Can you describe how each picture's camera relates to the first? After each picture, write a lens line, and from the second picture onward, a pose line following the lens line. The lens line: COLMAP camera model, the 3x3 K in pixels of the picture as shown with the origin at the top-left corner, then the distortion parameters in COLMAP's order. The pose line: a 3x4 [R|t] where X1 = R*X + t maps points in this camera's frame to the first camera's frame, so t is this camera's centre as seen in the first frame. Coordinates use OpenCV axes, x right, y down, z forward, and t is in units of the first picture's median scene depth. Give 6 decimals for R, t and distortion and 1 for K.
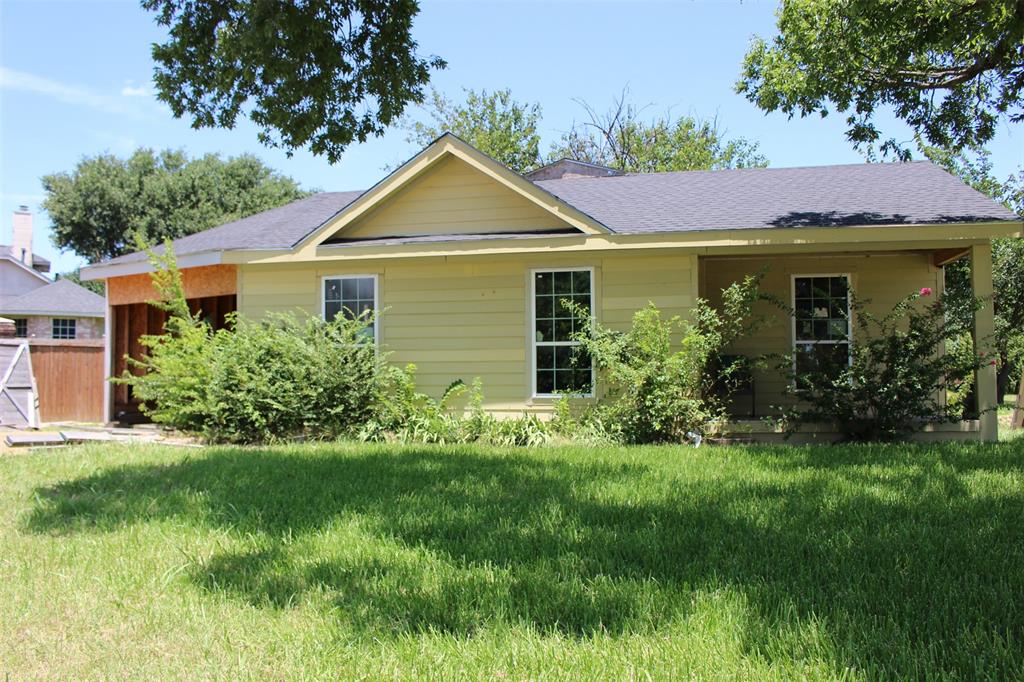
lens RADIAL K [[826.1, 0, 512.0], [0, 826.1, 341.0], [0, 0, 1]] dist [-0.174214, 0.102642]
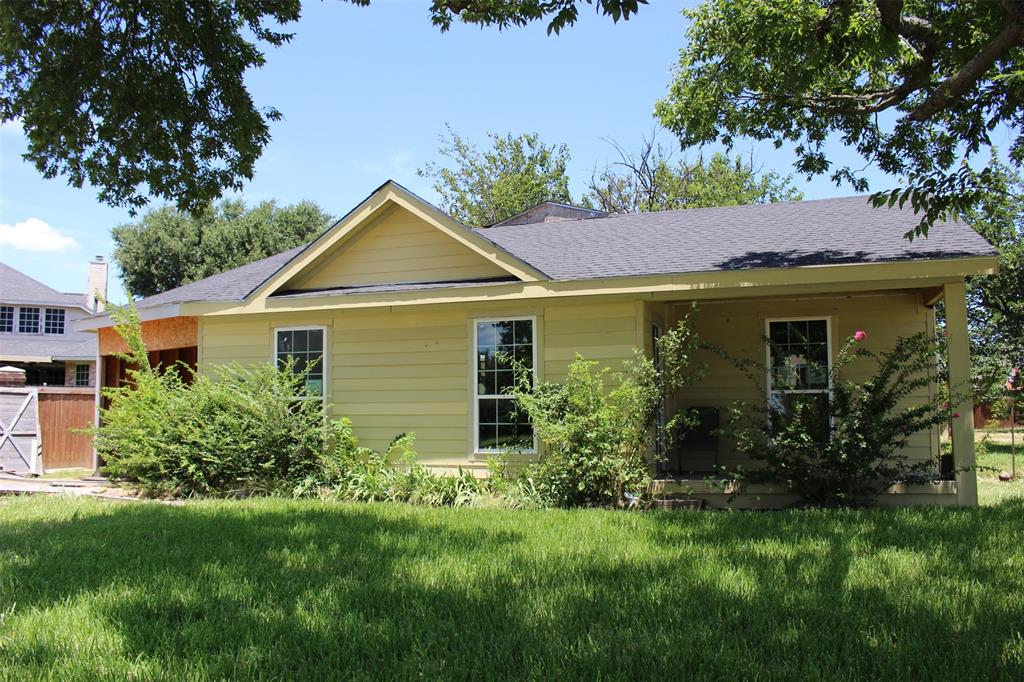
lens RADIAL K [[826.1, 0, 512.0], [0, 826.1, 341.0], [0, 0, 1]] dist [-0.174214, 0.102642]
pose [[0.993484, -0.010729, -0.113462, 0.177129], [0.005134, 0.998761, -0.049491, -0.013635], [0.113853, 0.048586, 0.992309, 0.052943]]
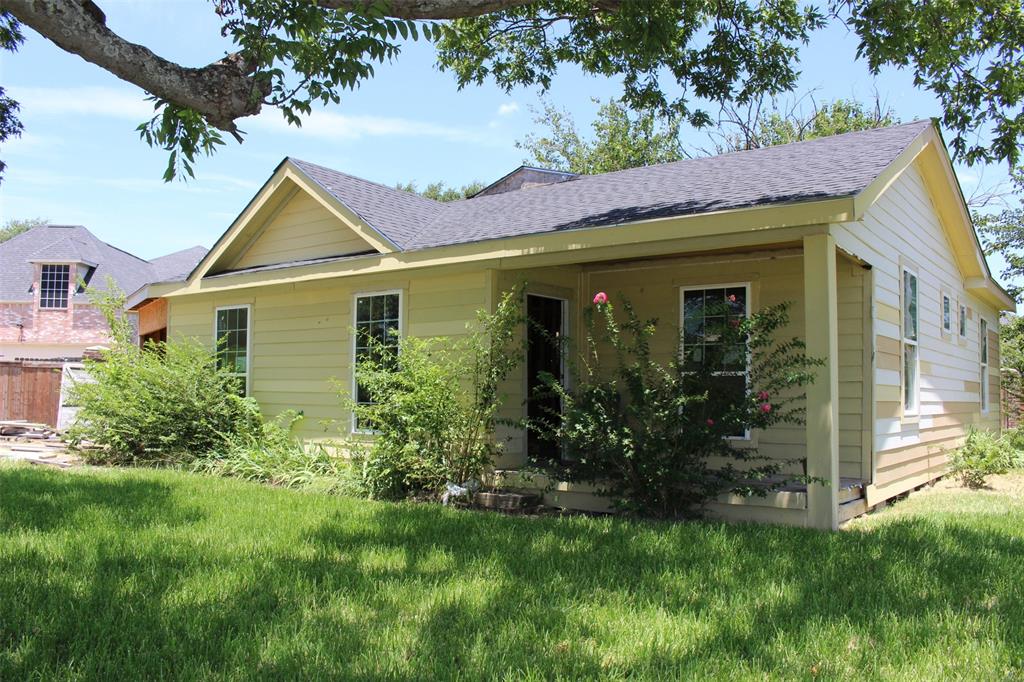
lens RADIAL K [[826.1, 0, 512.0], [0, 826.1, 341.0], [0, 0, 1]] dist [-0.174214, 0.102642]
pose [[0.912948, -0.010671, -0.407937, 0.562846], [0.001512, 0.999740, -0.022767, -0.013272], [0.408074, 0.020168, 0.912726, 0.231332]]
